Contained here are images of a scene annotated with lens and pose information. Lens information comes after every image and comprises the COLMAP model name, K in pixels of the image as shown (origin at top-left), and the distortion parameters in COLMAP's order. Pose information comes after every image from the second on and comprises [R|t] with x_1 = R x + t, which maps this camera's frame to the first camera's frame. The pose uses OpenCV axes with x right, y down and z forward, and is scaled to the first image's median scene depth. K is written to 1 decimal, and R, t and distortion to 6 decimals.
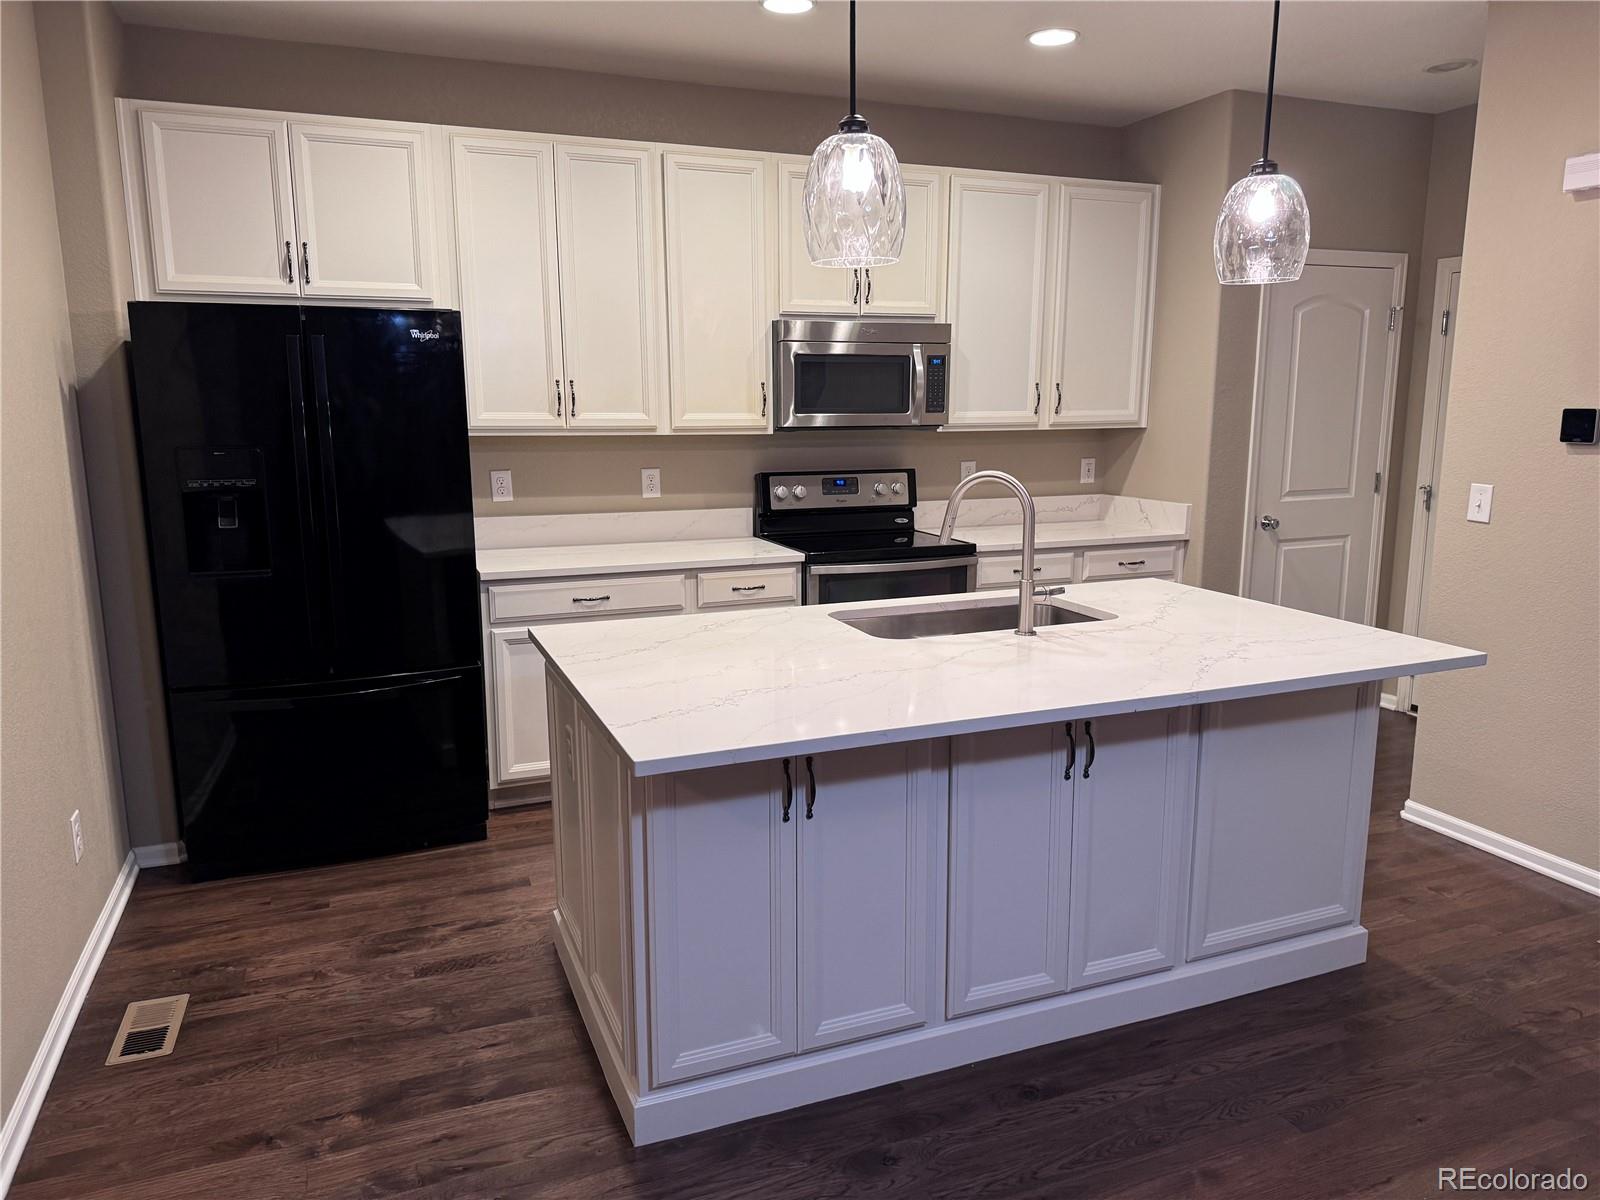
lens RADIAL K [[1131.7, 0, 800.0], [0, 1131.7, 600.0], [0, 0, 1]] dist [0.009632, 0.000677]
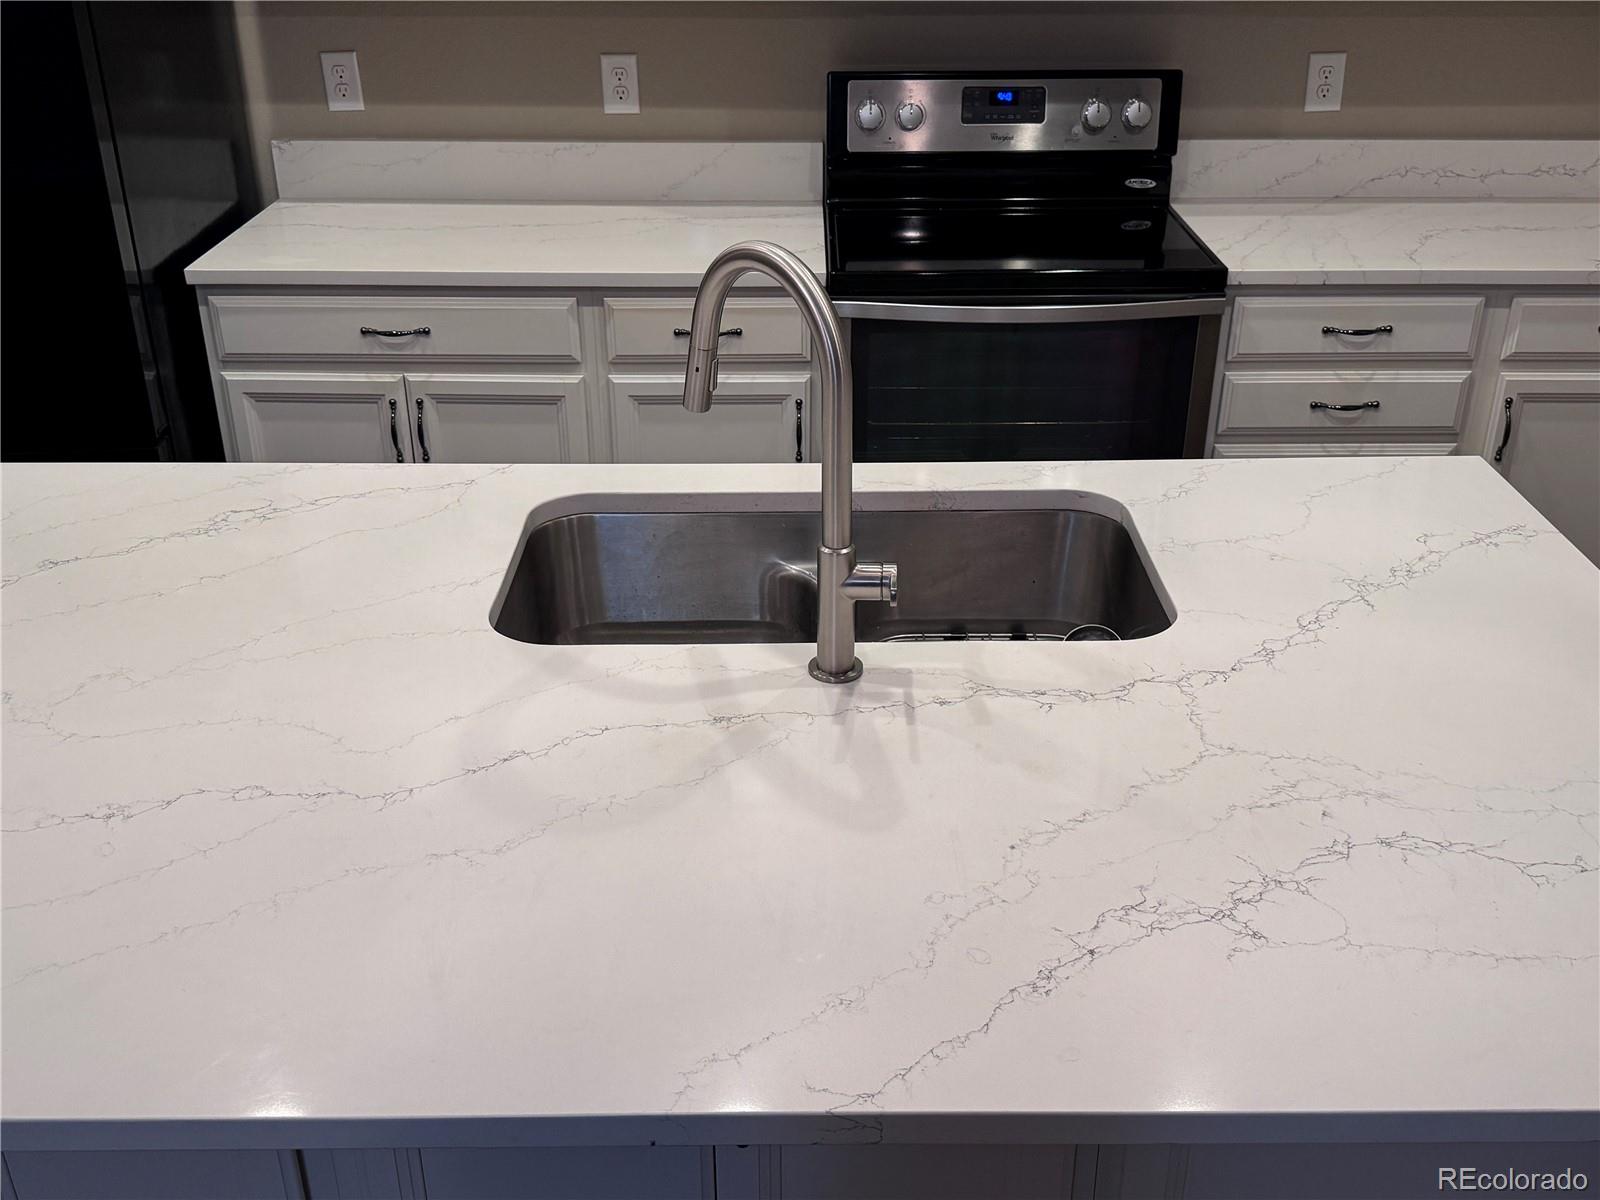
lens RADIAL K [[1616.4, 0, 800.0], [0, 1616.4, 600.0], [0, 0, 1]] dist [0.058442, -0.007266]
pose [[0.930486, 0.159279, -0.329888, 0.223200], [-0.064050, 0.957393, 0.281597, -0.091312], [0.360685, -0.240893, 0.901042, 0.304717]]
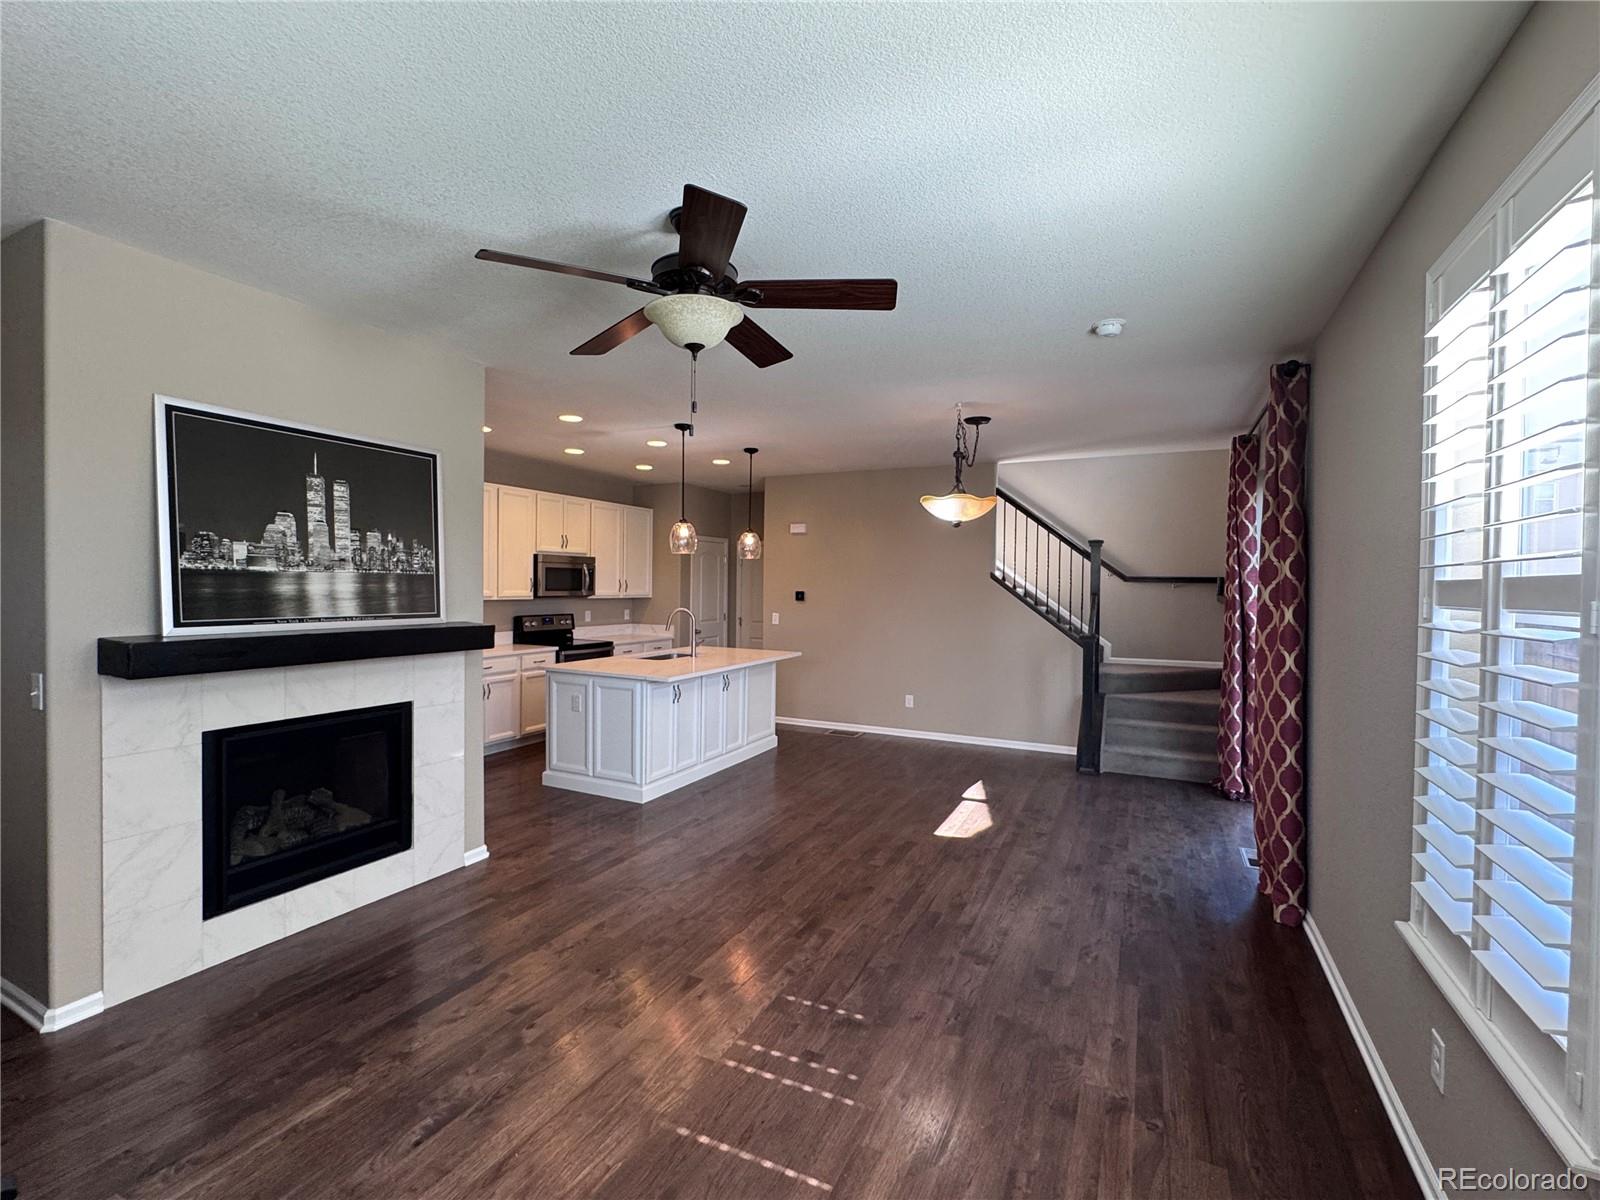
lens RADIAL K [[695.3, 0, 800.0], [0, 695.3, 600.0], [0, 0, 1]] dist [0.000075, -0.000001]
pose [[0.731745, 0.000224, 0.681579, -0.600211], [0.106078, 0.987777, -0.114211, 0.082165], [-0.673273, 0.155874, 0.722777, -0.449197]]
